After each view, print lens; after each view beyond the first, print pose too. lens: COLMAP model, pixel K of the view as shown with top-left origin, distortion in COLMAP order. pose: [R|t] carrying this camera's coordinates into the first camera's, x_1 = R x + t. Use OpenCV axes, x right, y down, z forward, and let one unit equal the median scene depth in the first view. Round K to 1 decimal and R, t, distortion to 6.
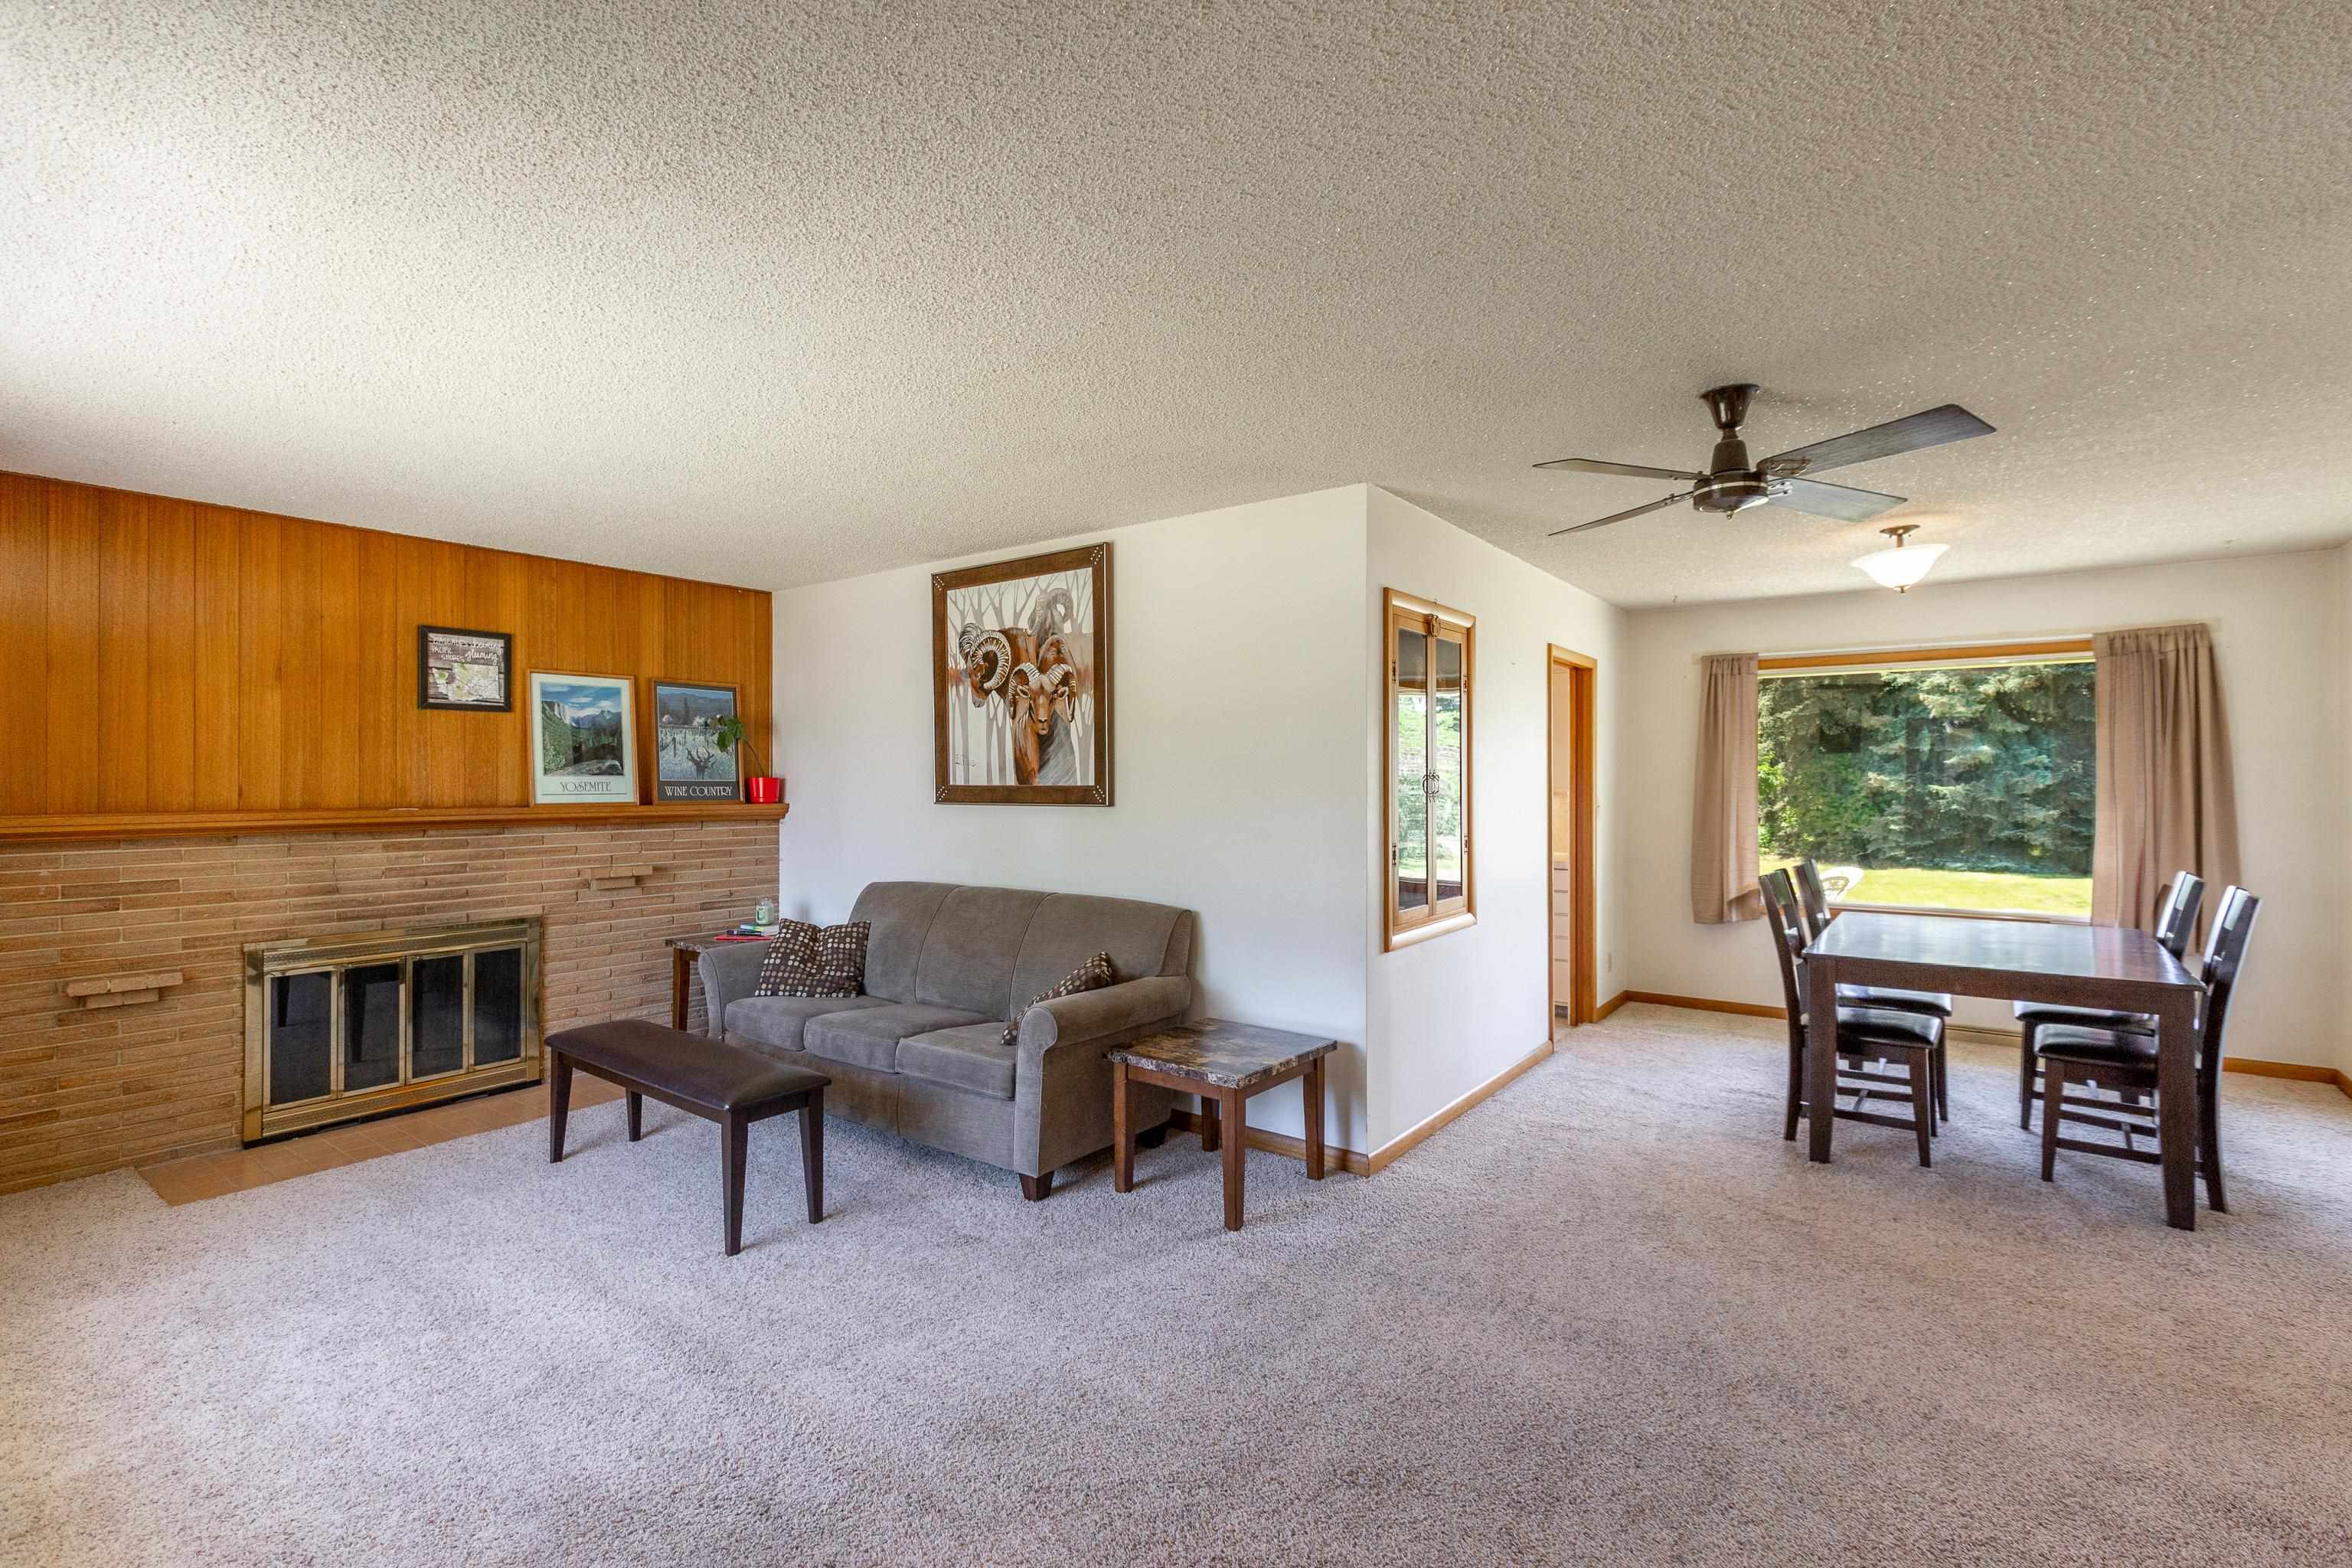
lens RADIAL K [[1054.8, 0, 1169.8], [0, 1054.8, 777.4], [0, 0, 1]] dist [-0.001236, -0.000081]
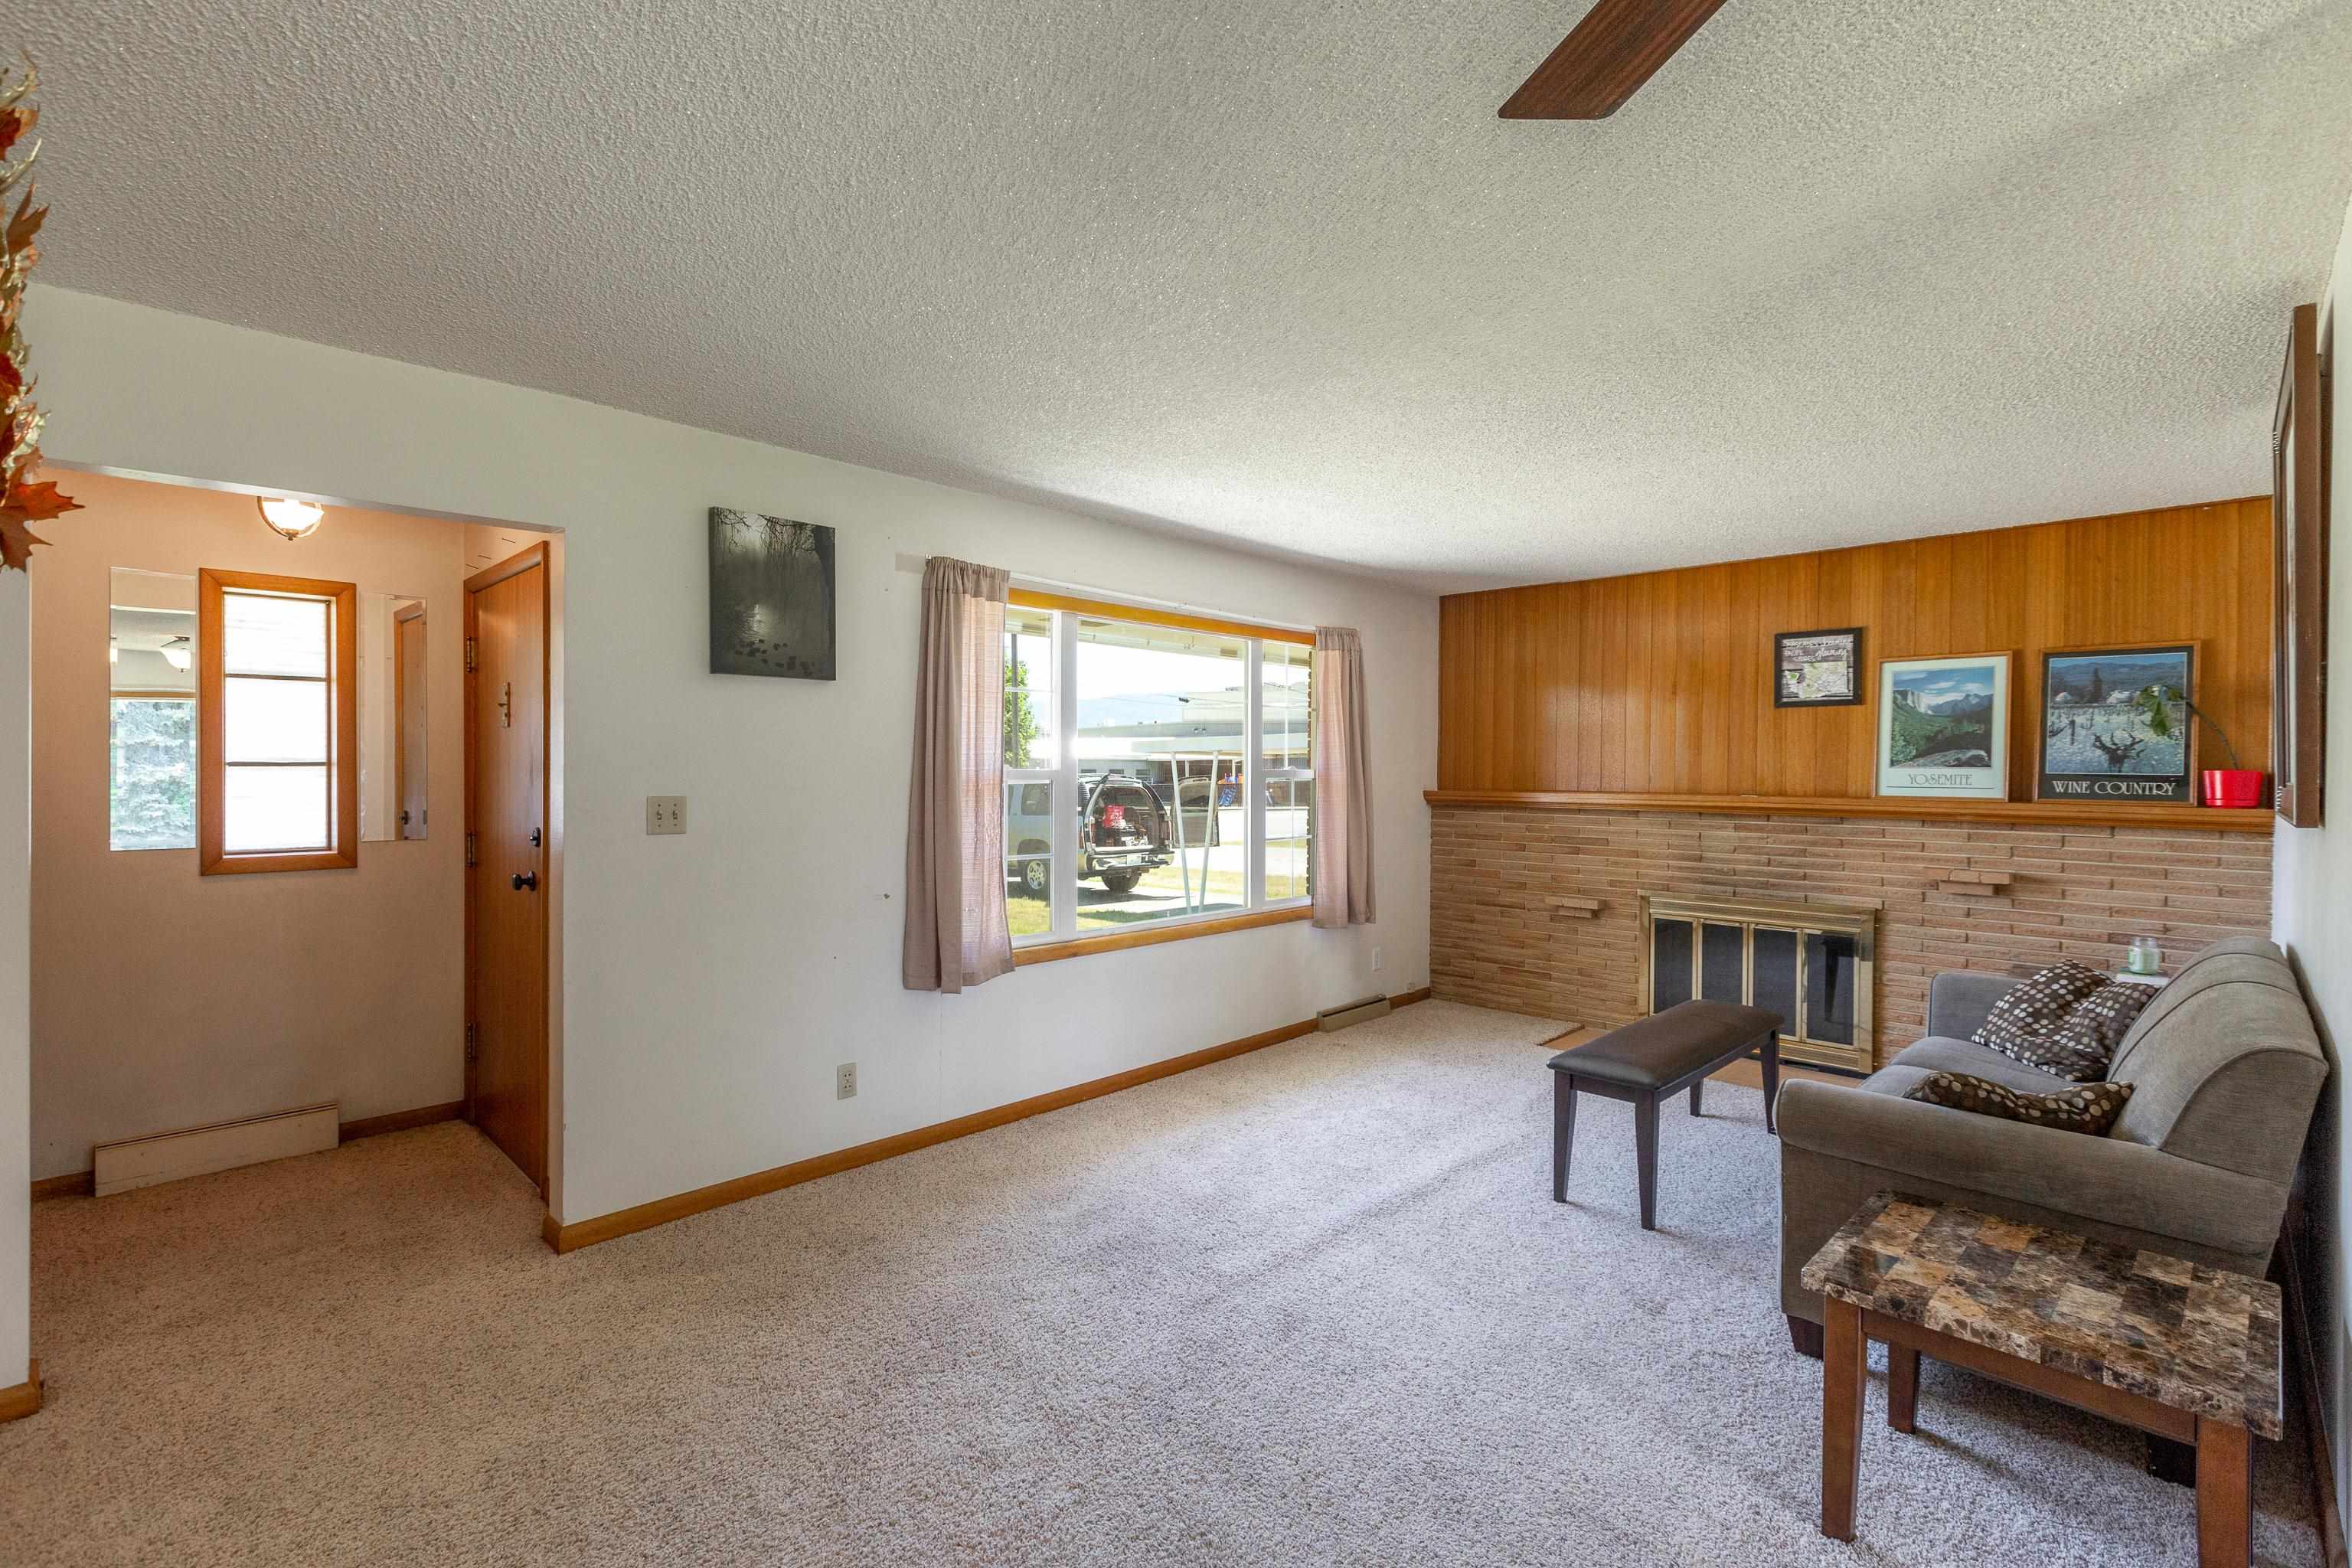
lens RADIAL K [[1053.2, 0, 1173.5], [0, 1053.2, 775.7], [0, 0, 1]] dist [0.016940, -0.008033]
pose [[-0.132487, 0.007372, -0.991157, 0.500512], [-0.003947, 0.999960, 0.007965, 0.000871], [0.991177, 0.004967, -0.132453, 0.512002]]
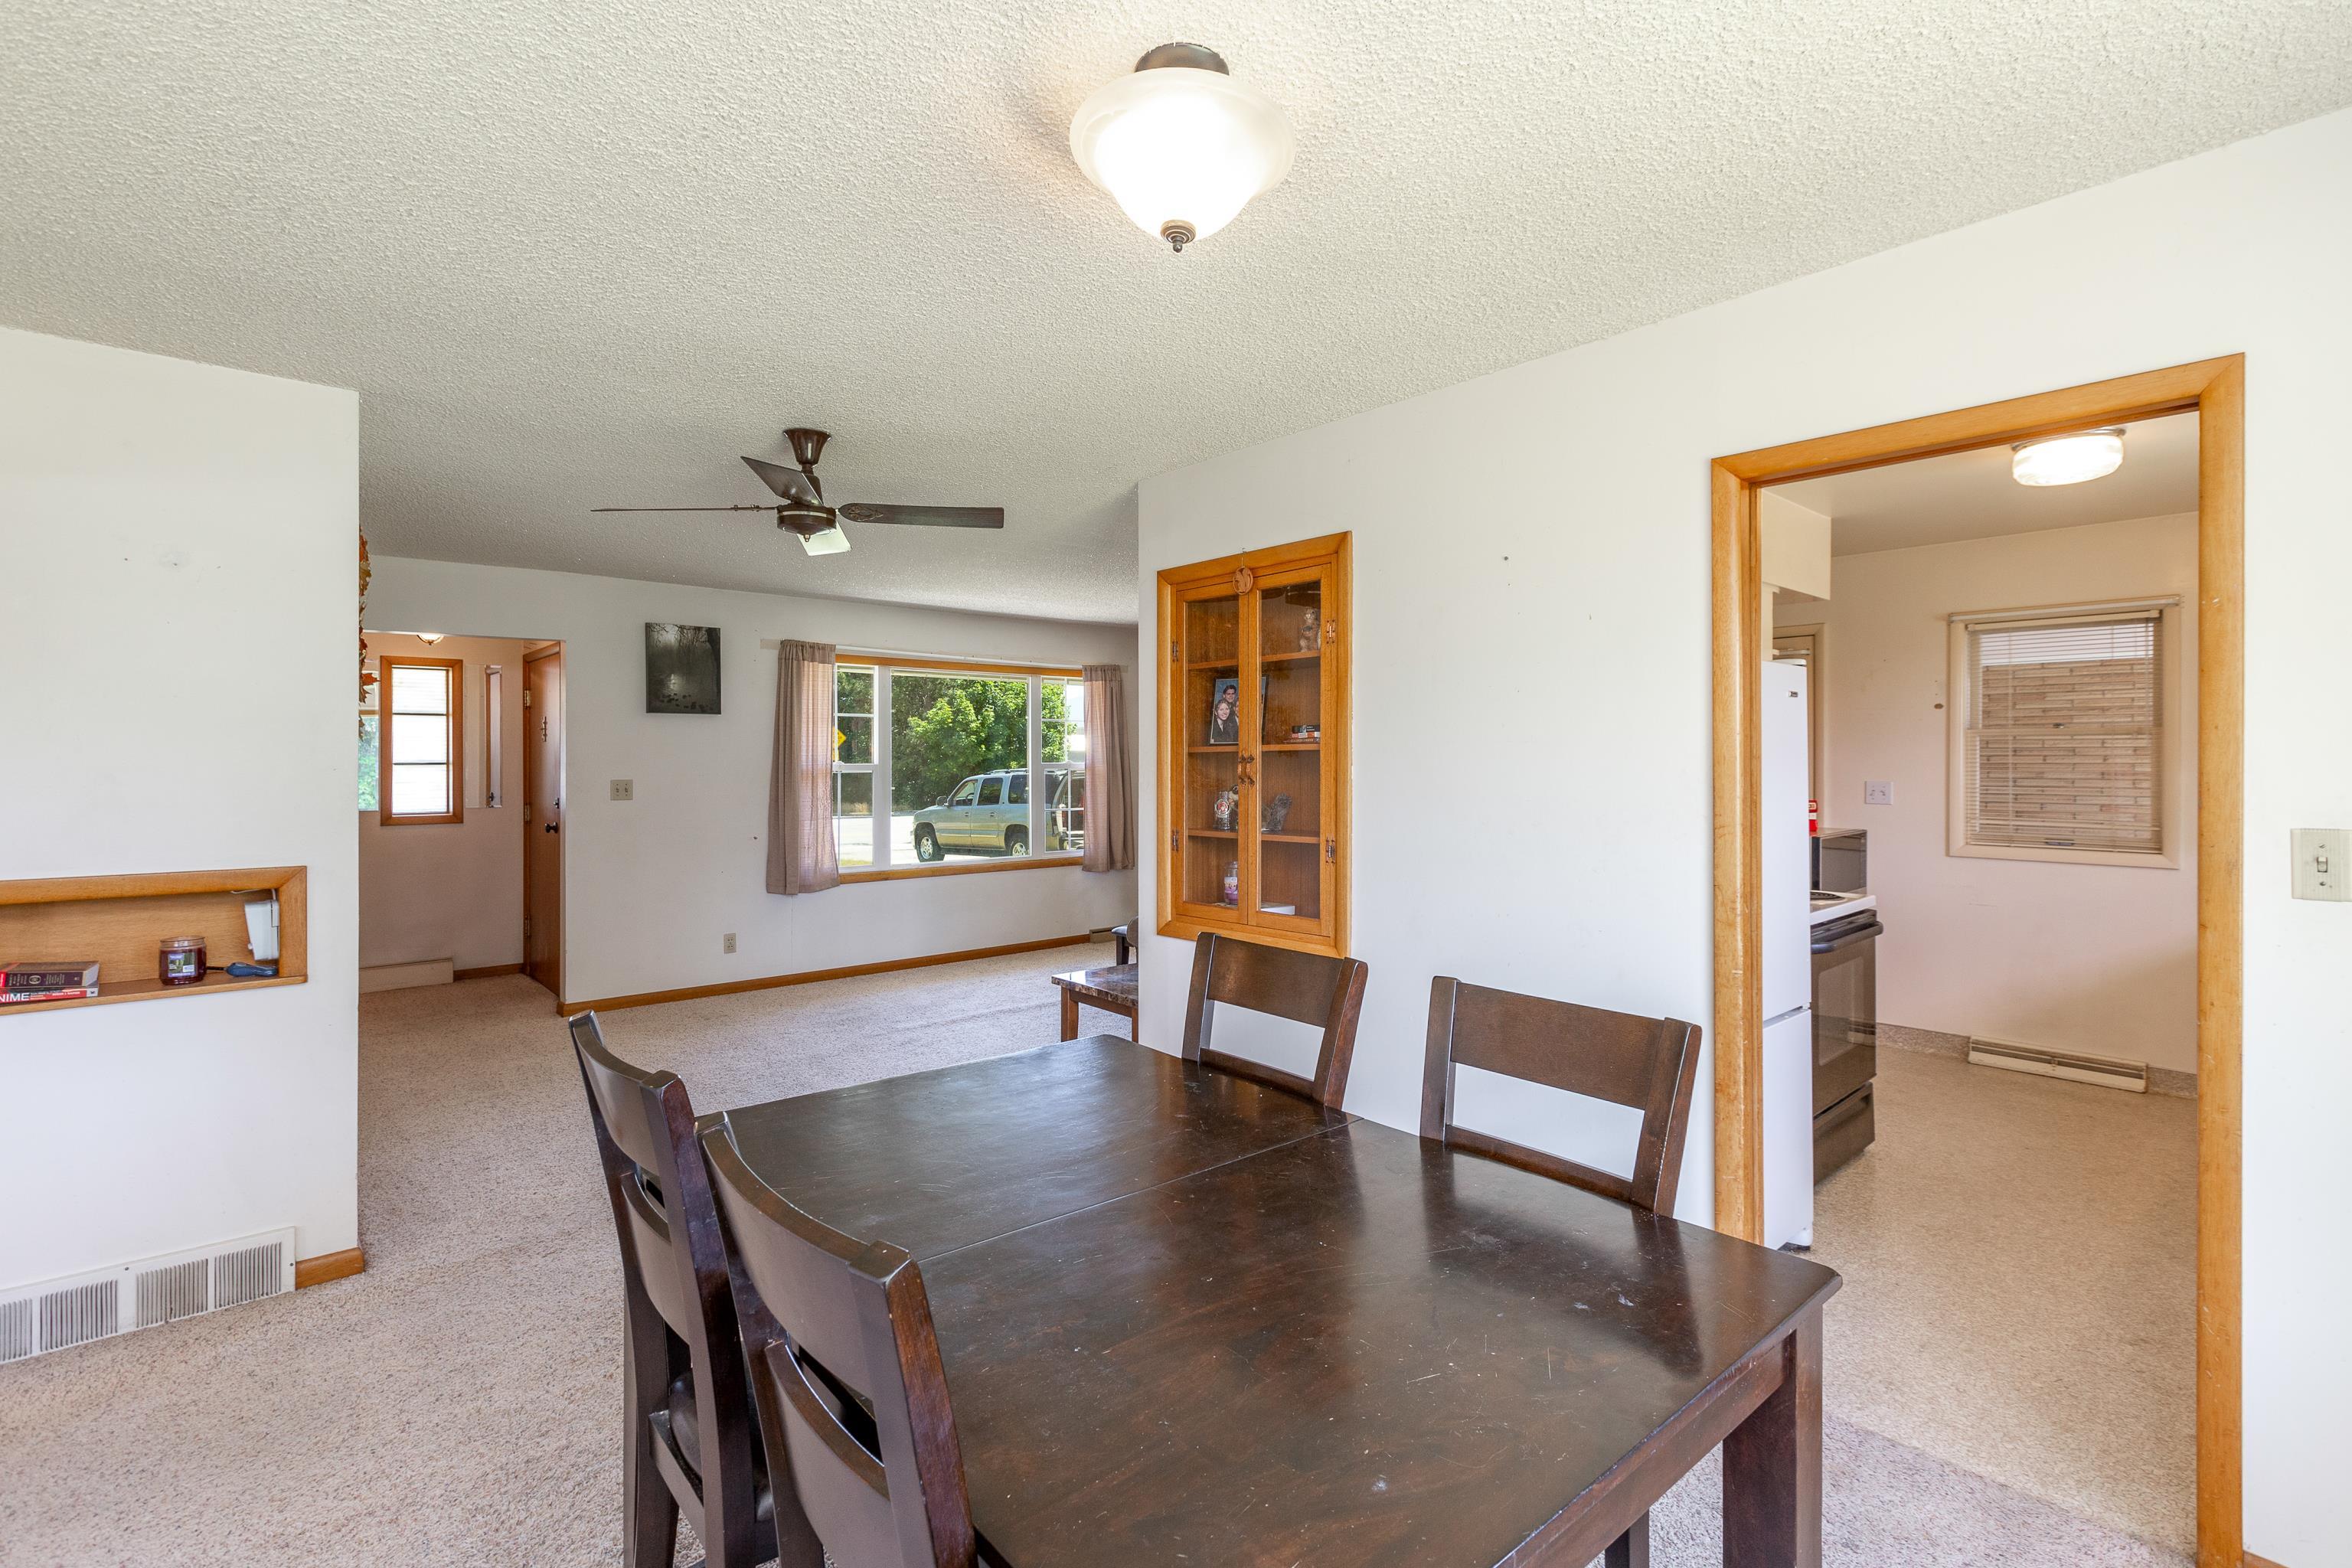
lens RADIAL K [[1076.3, 0, 1176.3], [0, 1076.3, 761.4], [0, 0, 1]] dist [0.003592, 0.000344]
pose [[-0.198376, 0.000535, -0.980126, 1.023520], [0.002503, 0.999997, 0.000039, 0.000504], [0.980123, -0.002446, -0.198377, 1.026403]]
